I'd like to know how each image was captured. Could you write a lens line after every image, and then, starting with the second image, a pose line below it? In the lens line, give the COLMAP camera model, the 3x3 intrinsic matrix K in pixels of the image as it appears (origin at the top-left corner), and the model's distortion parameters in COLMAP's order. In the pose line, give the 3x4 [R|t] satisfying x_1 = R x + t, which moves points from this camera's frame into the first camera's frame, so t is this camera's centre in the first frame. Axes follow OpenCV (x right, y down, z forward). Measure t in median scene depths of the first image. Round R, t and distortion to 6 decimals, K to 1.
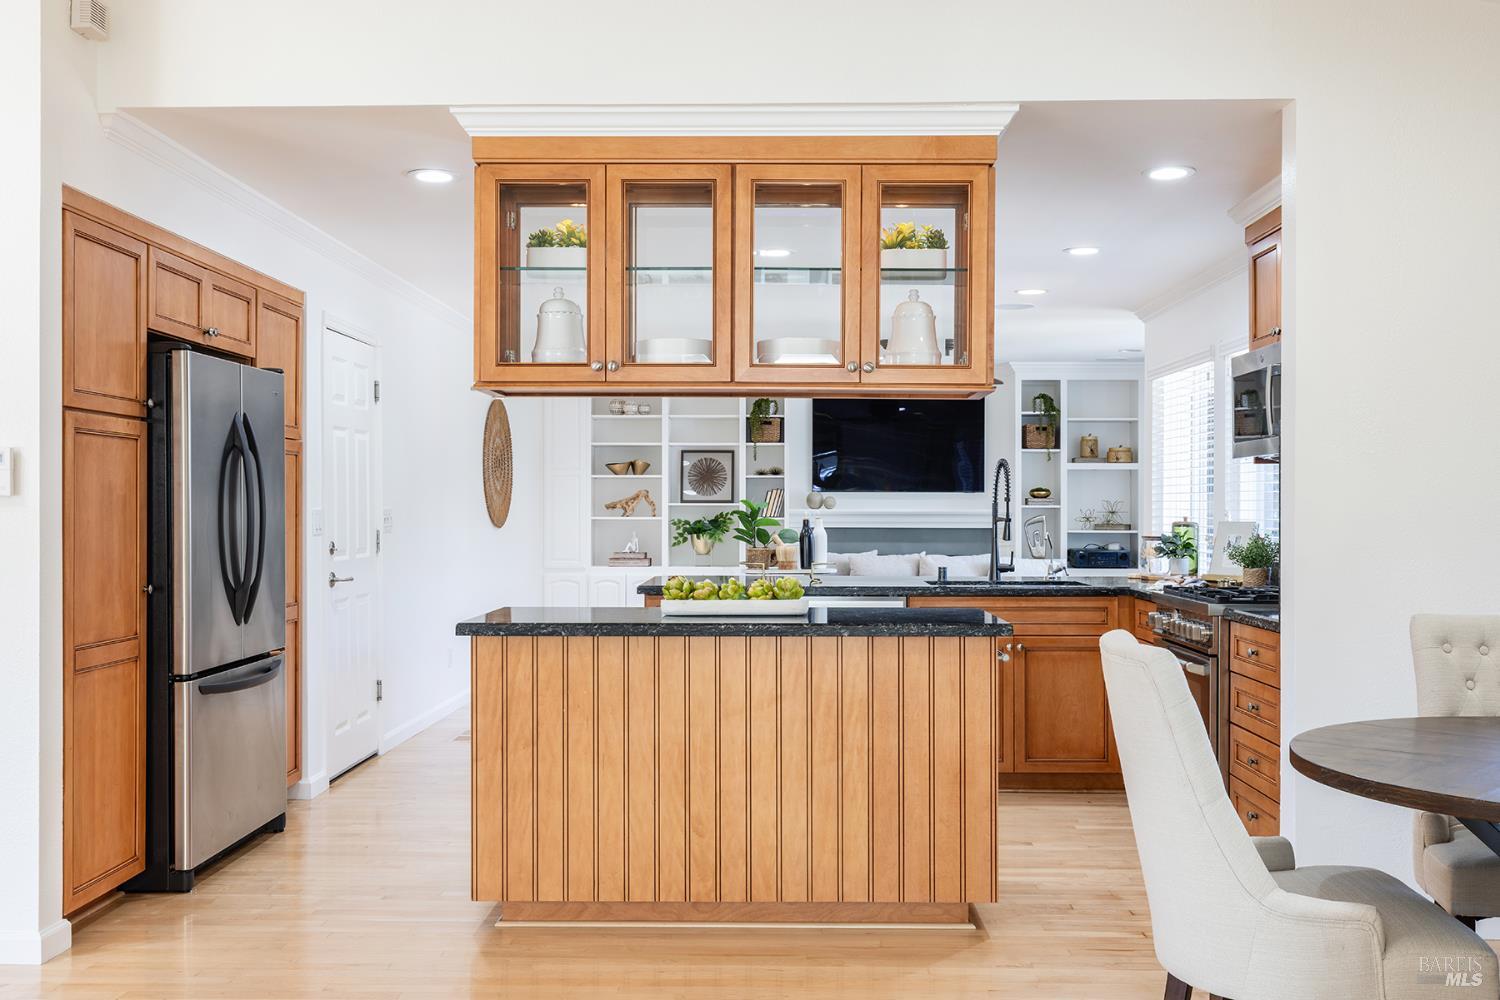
lens RADIAL K [[1444.5, 0, 750.0], [0, 1444.5, 500.0], [0, 0, 1]] dist [0.002387, 0.001148]
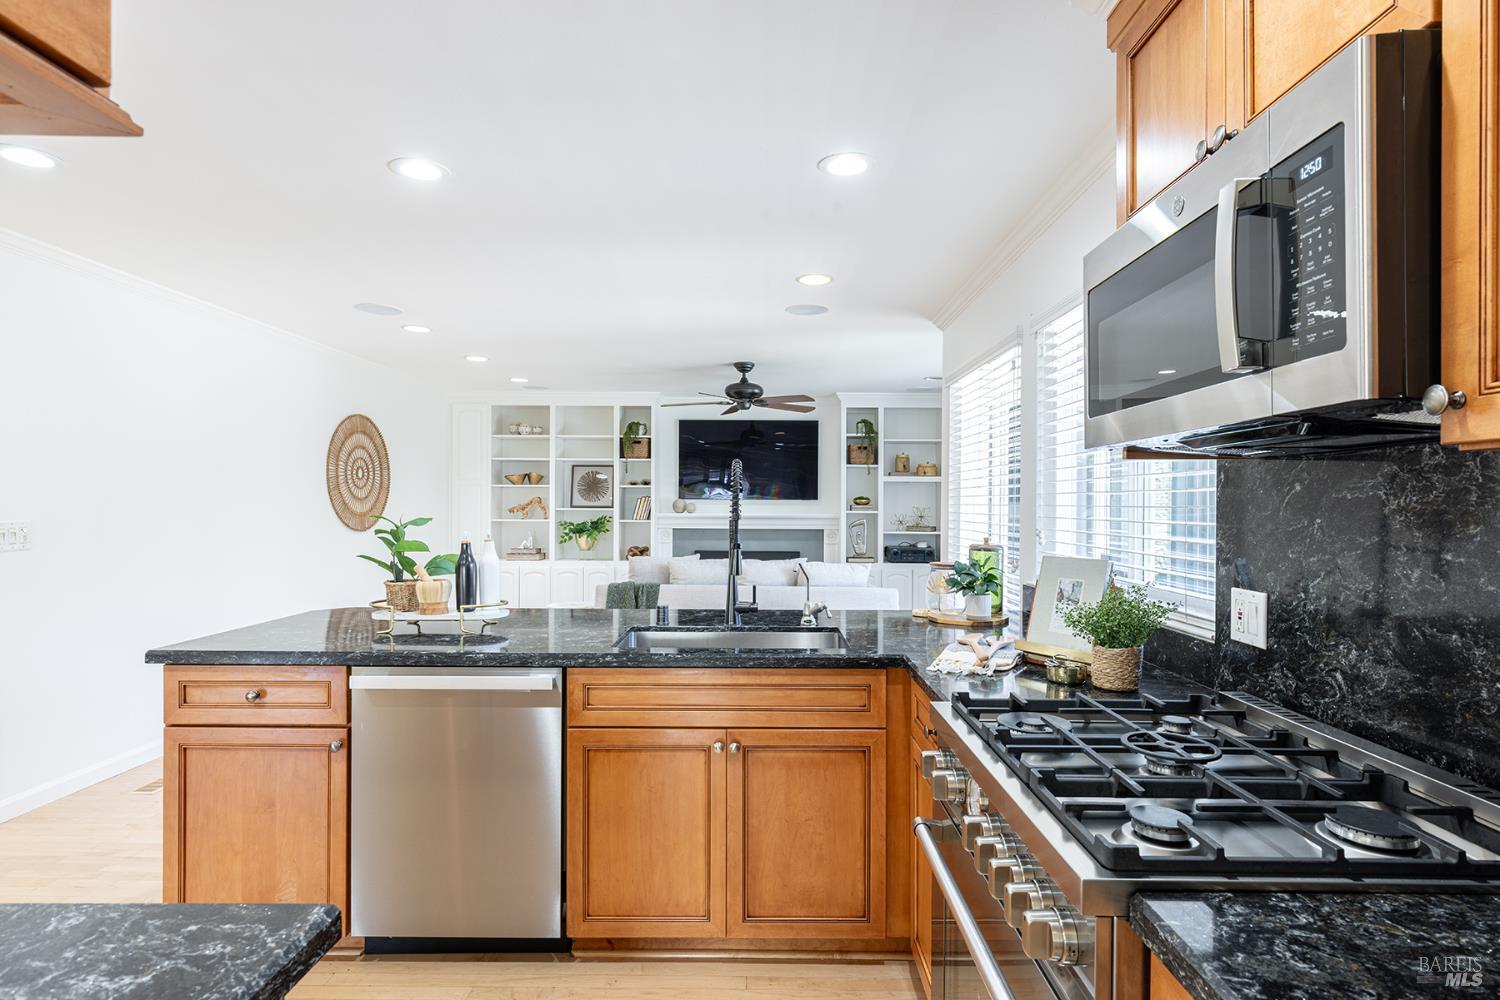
lens RADIAL K [[783.8, 0, 754.4], [0, 783.8, 503.5], [0, 0, 1]] dist [0.001389, 0.000289]
pose [[0.999863, 0.003479, 0.016179, 0.202680], [-0.003534, 0.999988, 0.003416, -0.009183], [-0.016167, -0.003472, 0.999863, 0.693021]]
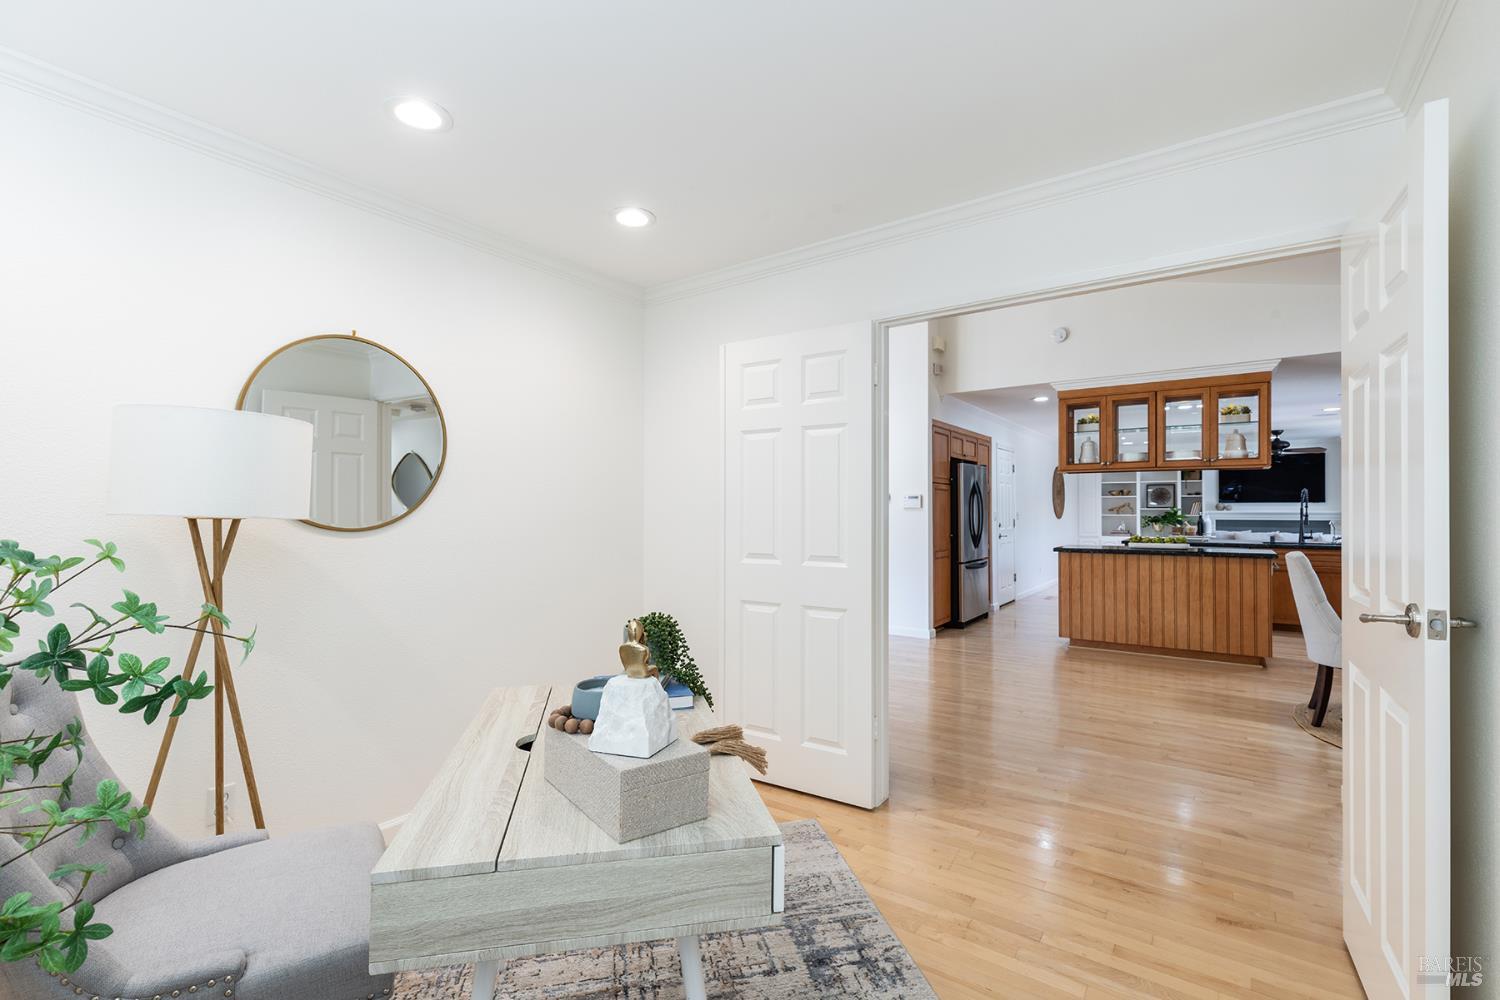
lens RADIAL K [[674.9, 0, 751.6], [0, 674.9, 506.2], [0, 0, 1]] dist [0.001732, 0.000234]
pose [[0.832152, -0.005755, -0.554518, 0.046499], [0.005187, 0.999983, -0.002593, -0.003292], [0.554524, -0.000719, 0.832167, -0.417616]]
